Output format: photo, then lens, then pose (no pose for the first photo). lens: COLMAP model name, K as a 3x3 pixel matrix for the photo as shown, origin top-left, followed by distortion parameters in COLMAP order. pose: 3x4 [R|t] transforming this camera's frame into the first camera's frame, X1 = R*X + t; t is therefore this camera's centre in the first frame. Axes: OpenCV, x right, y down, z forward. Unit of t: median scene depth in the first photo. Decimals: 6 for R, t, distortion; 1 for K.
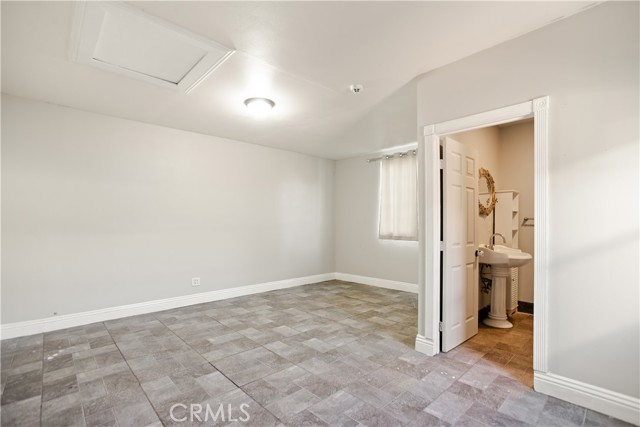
lens RADIAL K [[295.0, 0, 318.4], [0, 295.0, 218.9], [0, 0, 1]] dist [-0.062906, 0.034580]
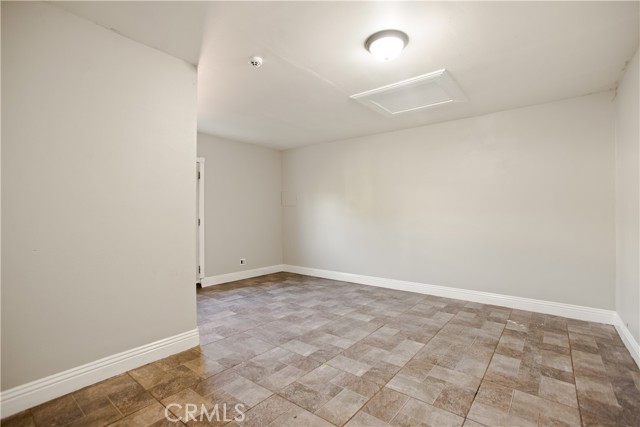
lens RADIAL K [[295.0, 0, 318.4], [0, 295.0, 218.9], [0, 0, 1]] dist [-0.062906, 0.034580]
pose [[-0.989005, 0.004120, -0.147824, 0.076210], [0.005114, 0.999967, -0.006347, 0.035697], [0.147793, -0.007033, -0.988993, 1.961336]]
